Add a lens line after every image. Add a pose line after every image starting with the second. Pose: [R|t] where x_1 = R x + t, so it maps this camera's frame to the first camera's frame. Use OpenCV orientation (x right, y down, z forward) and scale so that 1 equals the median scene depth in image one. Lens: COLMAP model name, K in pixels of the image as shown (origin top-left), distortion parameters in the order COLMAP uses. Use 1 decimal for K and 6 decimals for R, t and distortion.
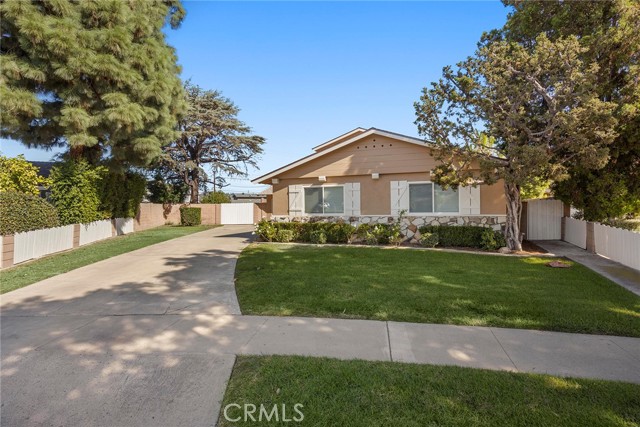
lens RADIAL K [[573.1, 0, 320.4], [0, 573.1, 211.4], [0, 0, 1]] dist [-0.020460, -0.011652]
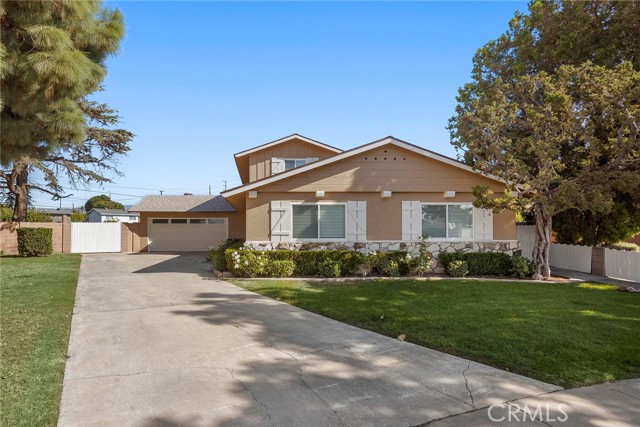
lens RADIAL K [[573.1, 0, 320.0], [0, 573.1, 216.8], [0, 0, 1]] dist [-0.020460, -0.011652]
pose [[0.793120, 0.023717, 0.608604, -0.483512], [-0.005556, 0.999482, -0.031709, -0.001307], [-0.609040, 0.021768, 0.792840, 0.386716]]
